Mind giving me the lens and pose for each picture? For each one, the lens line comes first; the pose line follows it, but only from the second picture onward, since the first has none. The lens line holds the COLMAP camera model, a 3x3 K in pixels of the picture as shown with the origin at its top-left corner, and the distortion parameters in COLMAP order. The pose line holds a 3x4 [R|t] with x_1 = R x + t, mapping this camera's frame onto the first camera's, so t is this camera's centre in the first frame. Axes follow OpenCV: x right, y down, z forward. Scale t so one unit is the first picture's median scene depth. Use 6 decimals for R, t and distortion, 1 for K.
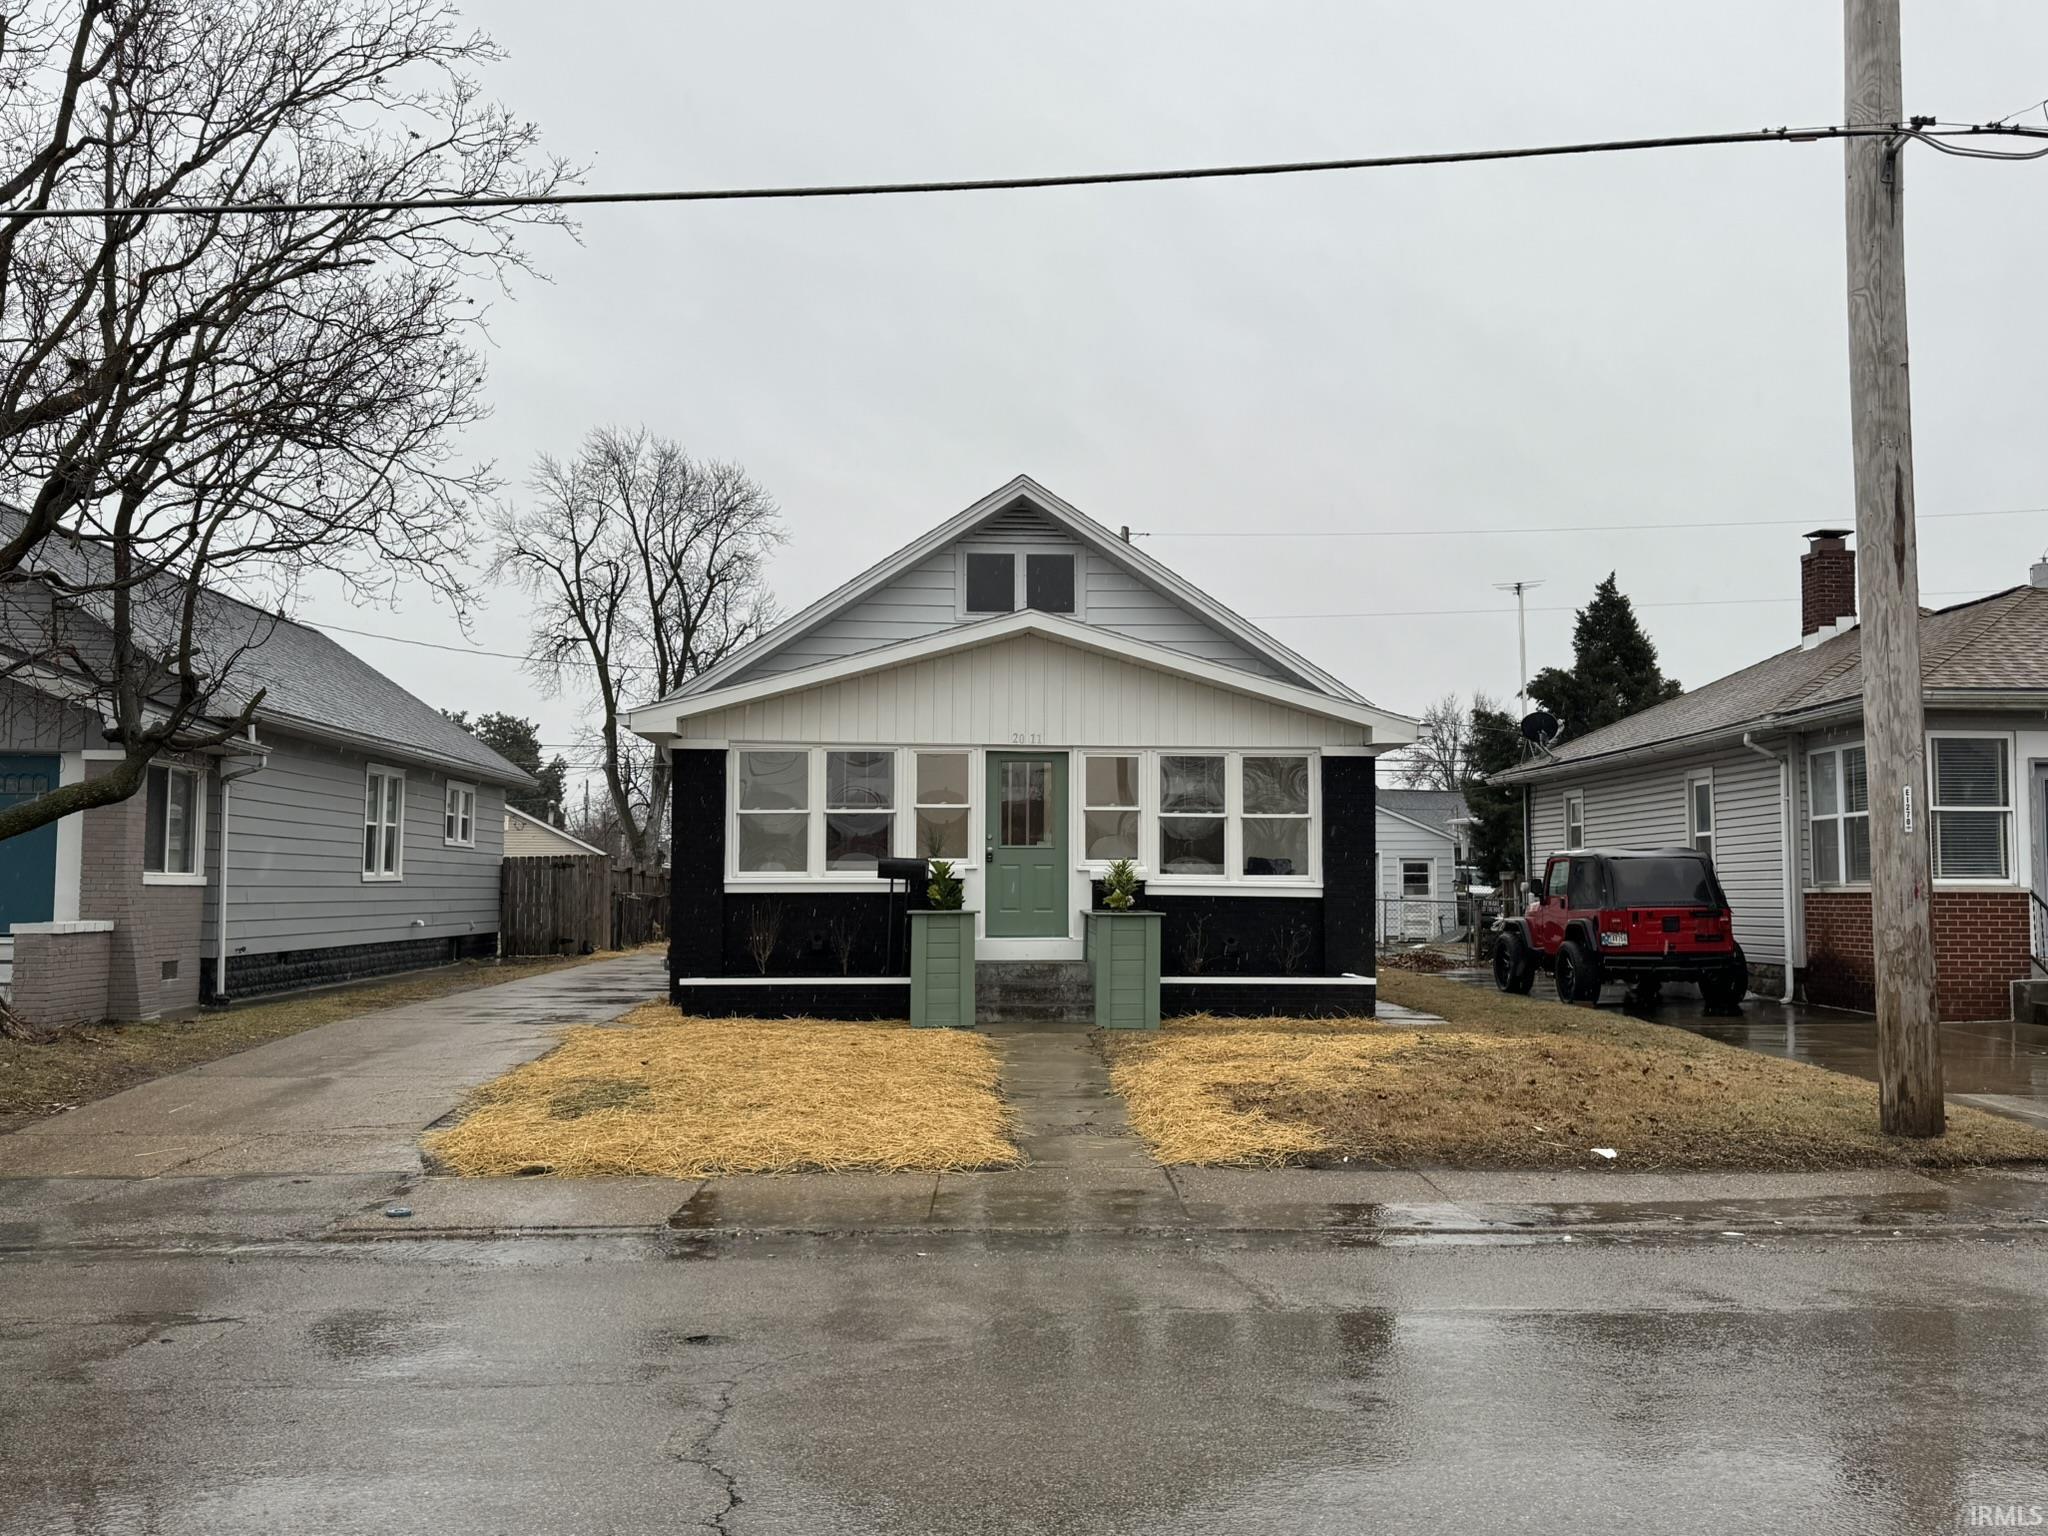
lens RADIAL K [[1771.6, 0, 1026.2], [0, 1771.6, 770.6], [0, 0, 1]] dist [0.069806, -0.038451]
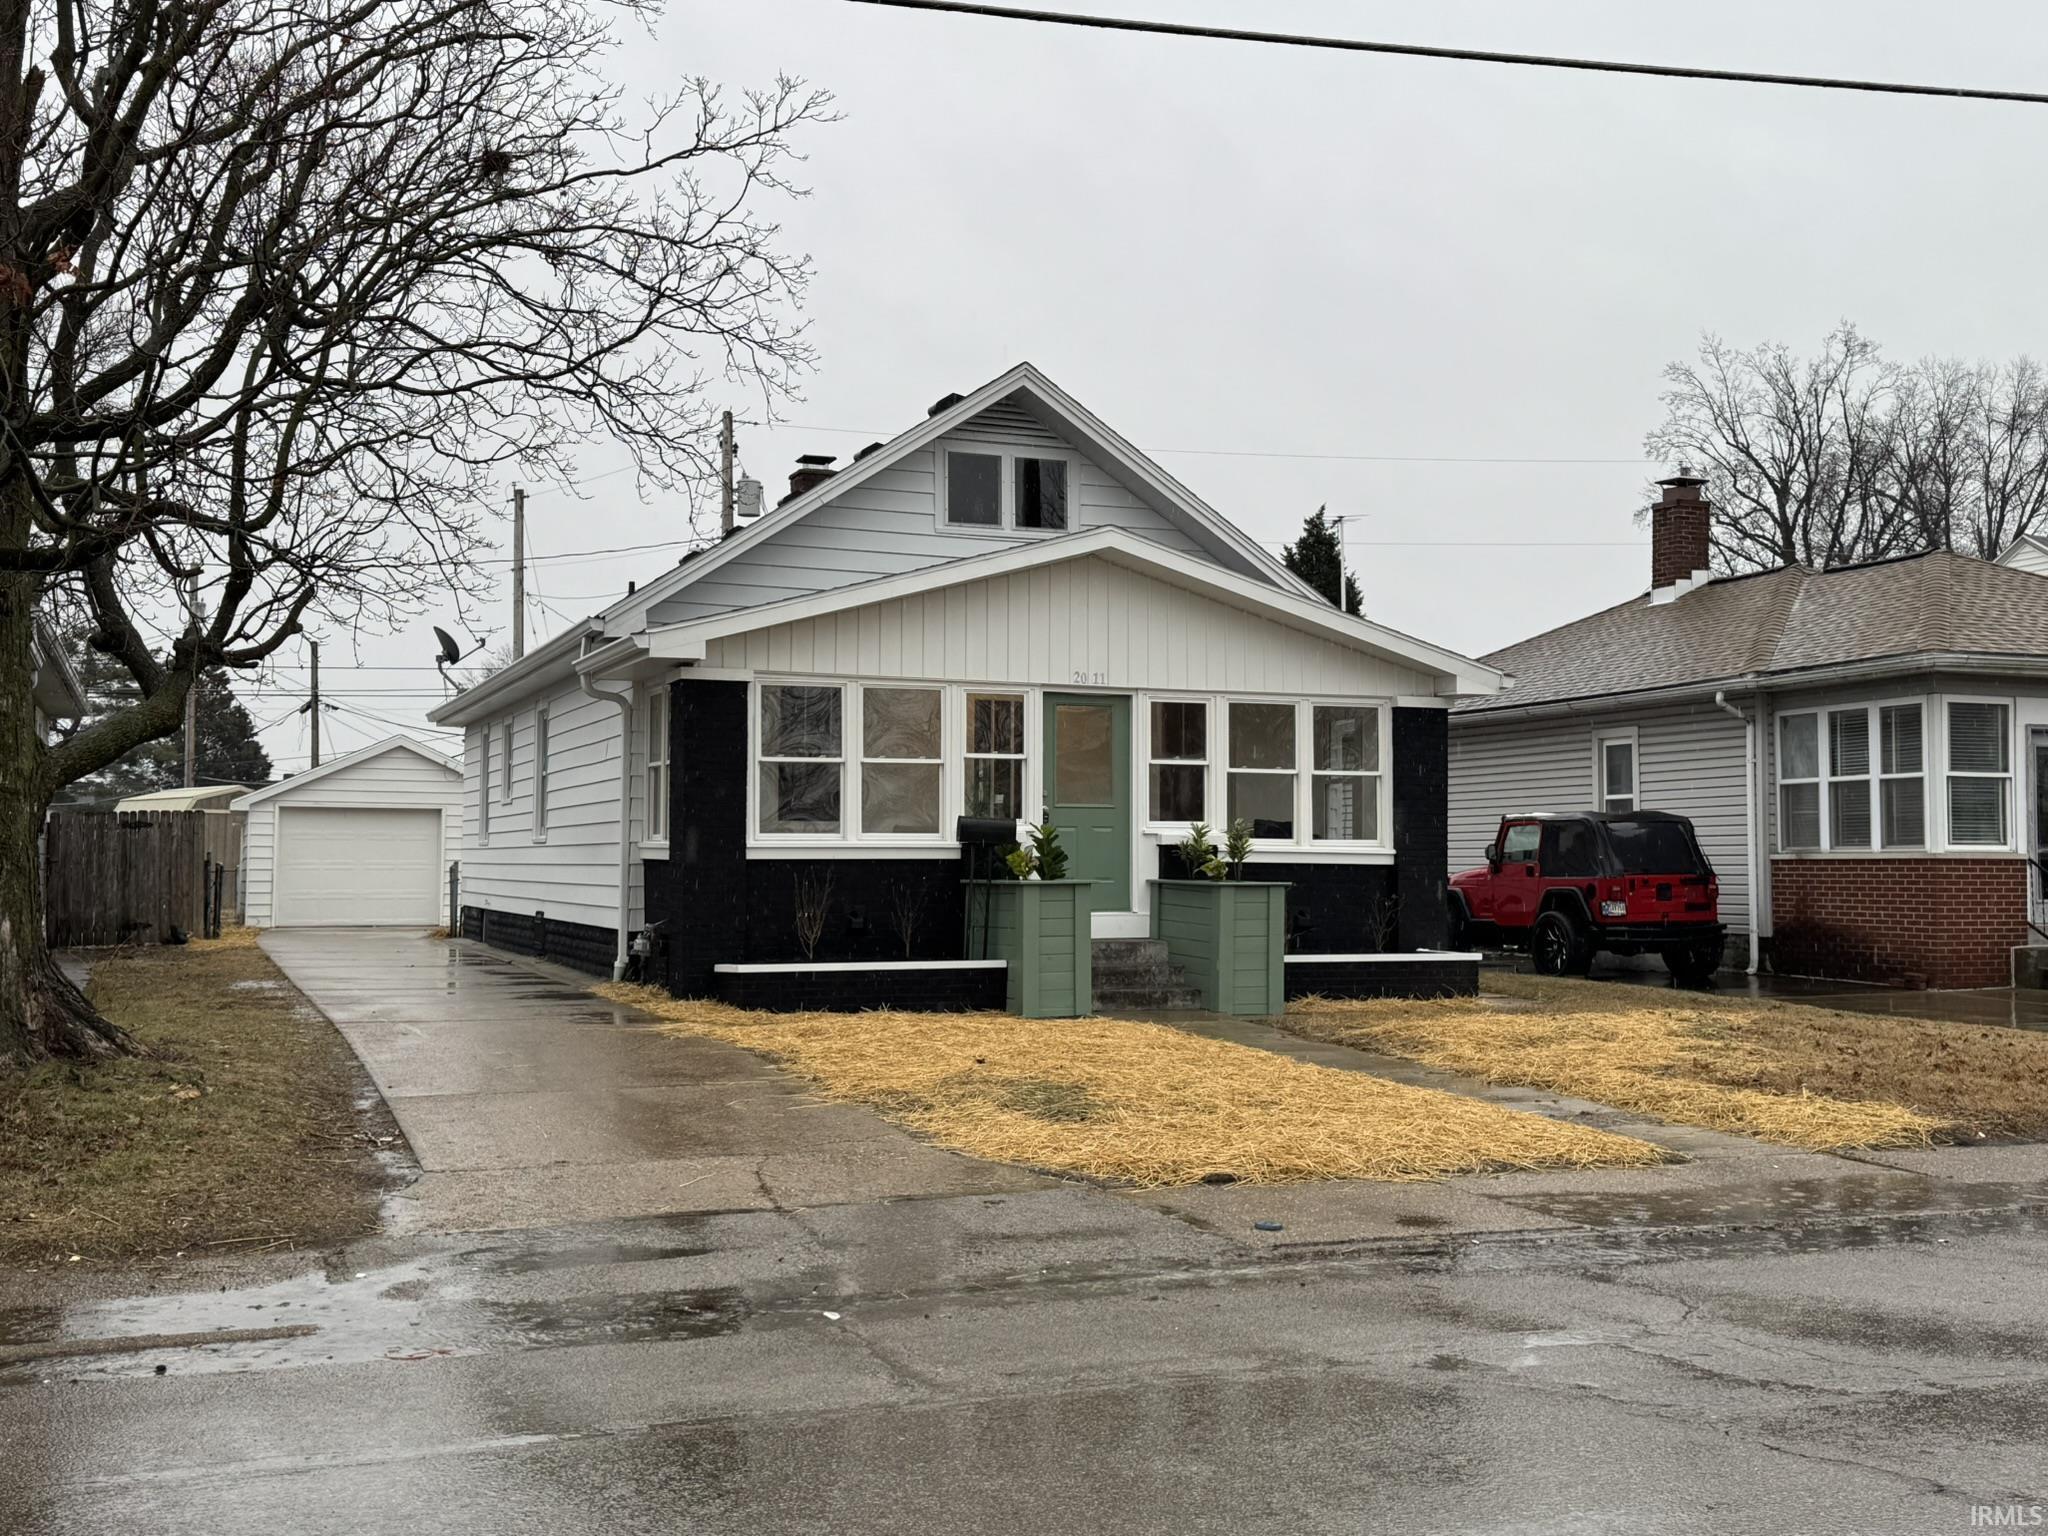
lens RADIAL K [[2154.8, 0, 1025.5], [0, 2154.8, 780.3], [0, 0, 1]] dist [0.084874, 0.000000]
pose [[0.945088, 0.011962, 0.326596, -0.364574], [-0.021928, 0.999399, 0.026853, 0.003610], [-0.326078, -0.032540, 0.944783, 0.030996]]
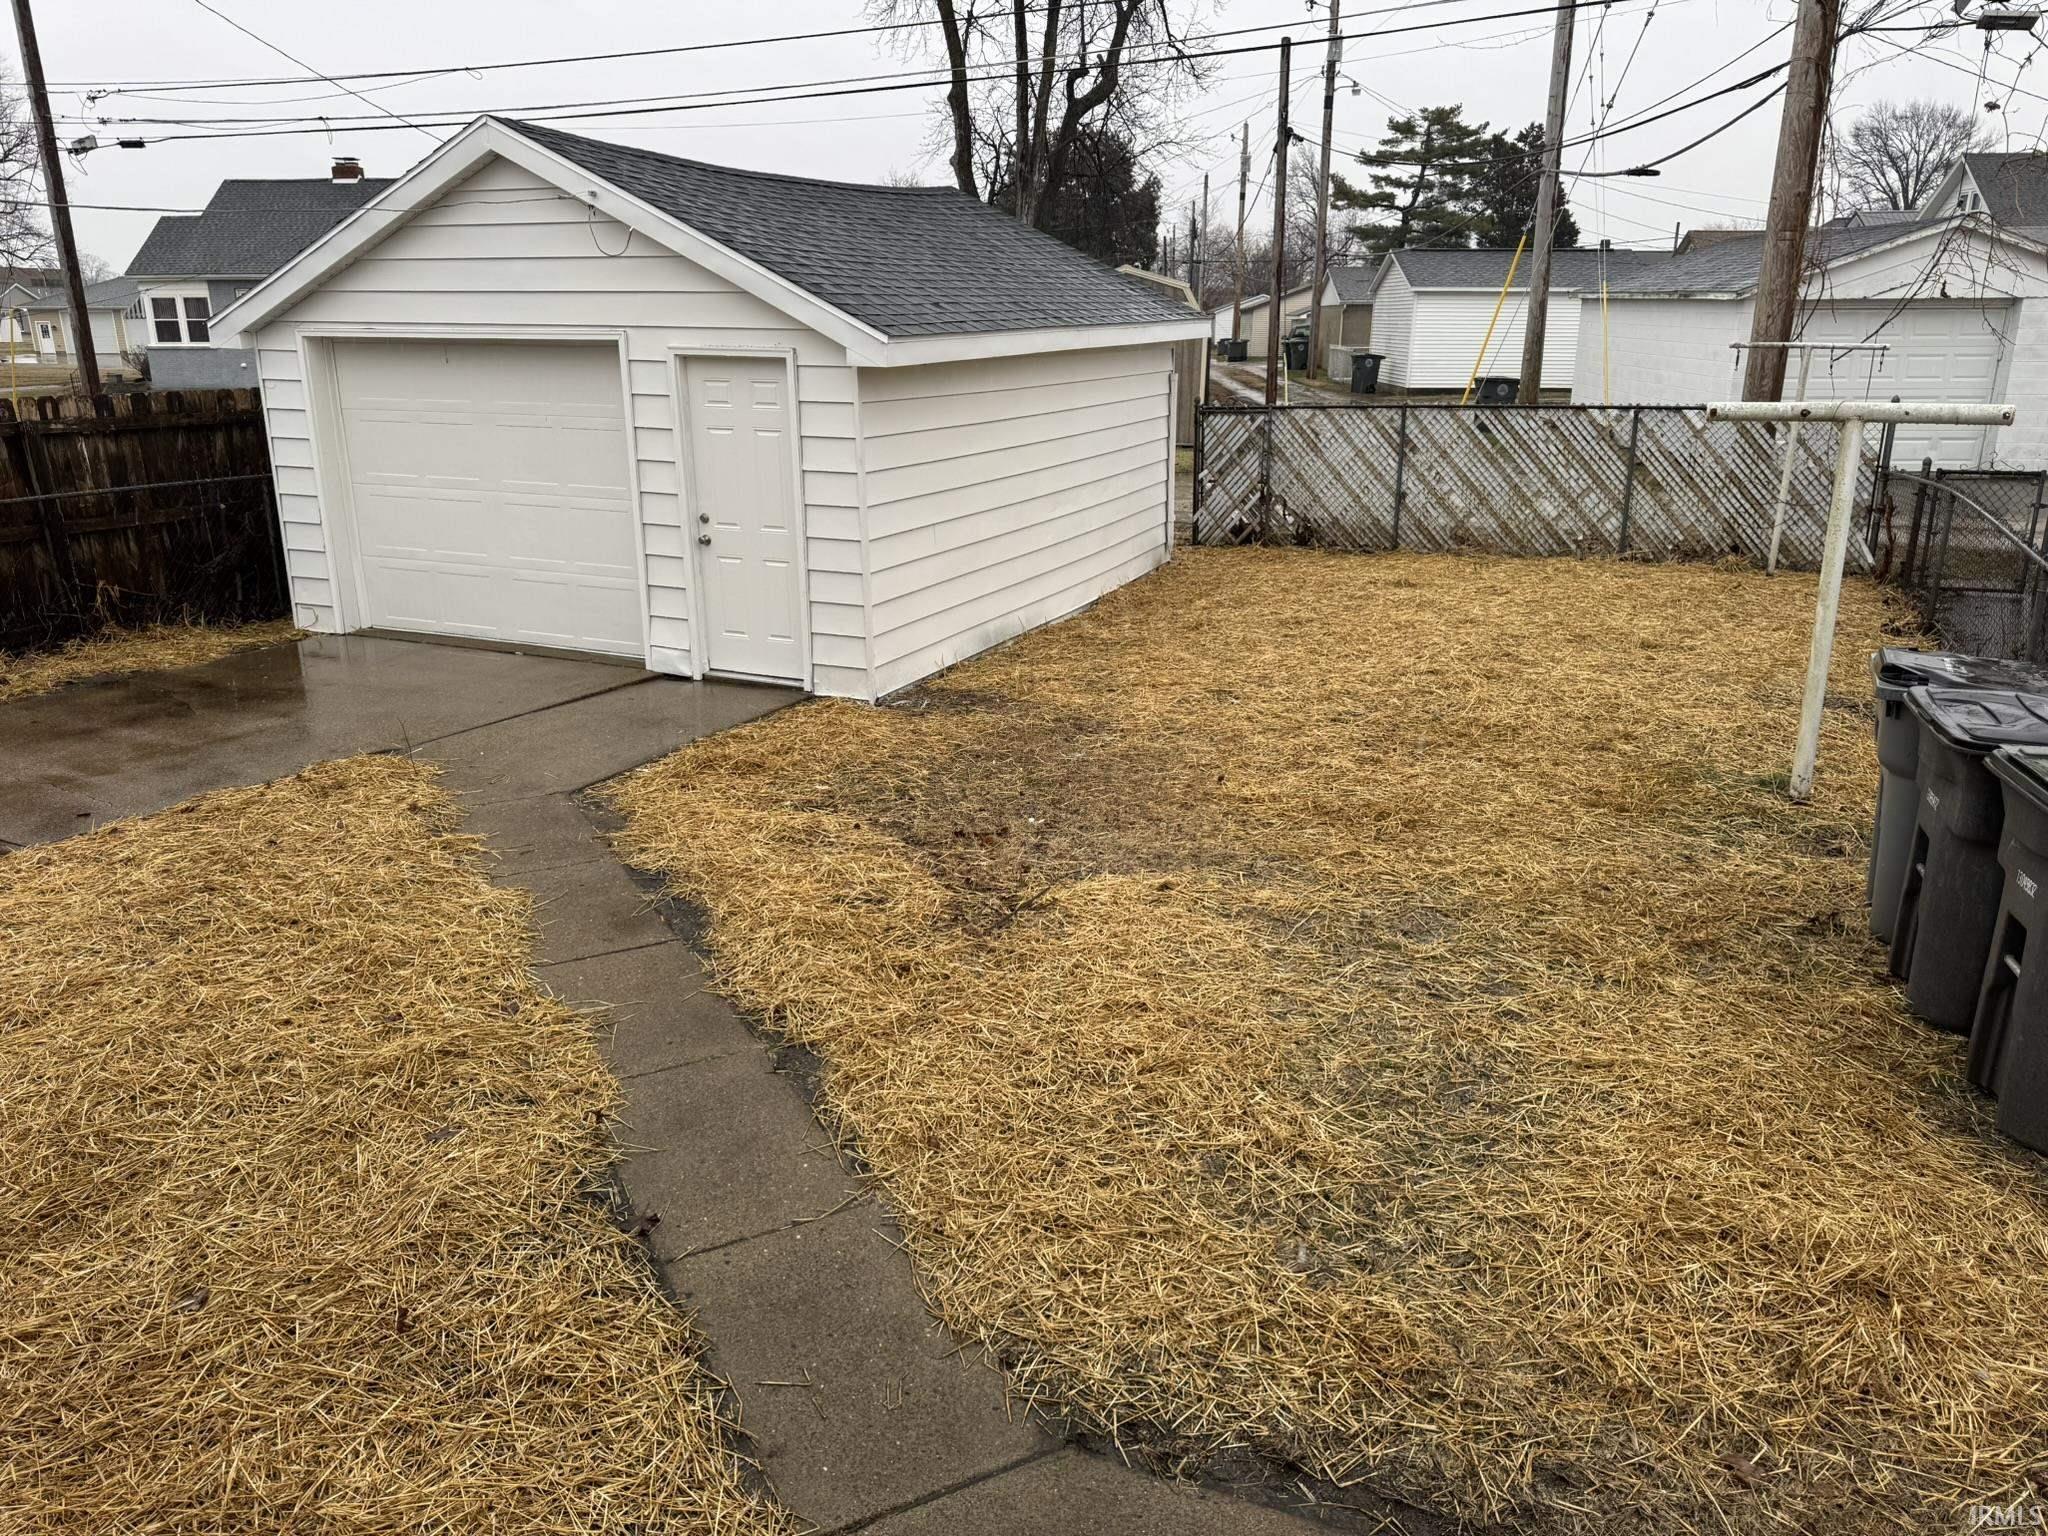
lens RADIAL K [[1443.4, 0, 1020.2], [0, 1443.4, 766.4], [0, 0, 1]] dist [0.018550, -0.017993]
pose [[0.908476, 0.115232, -0.401736, 0.122759], [0.038971, 0.933694, 0.355945, 0.065978], [0.416115, -0.339023, 0.843749, 1.794879]]
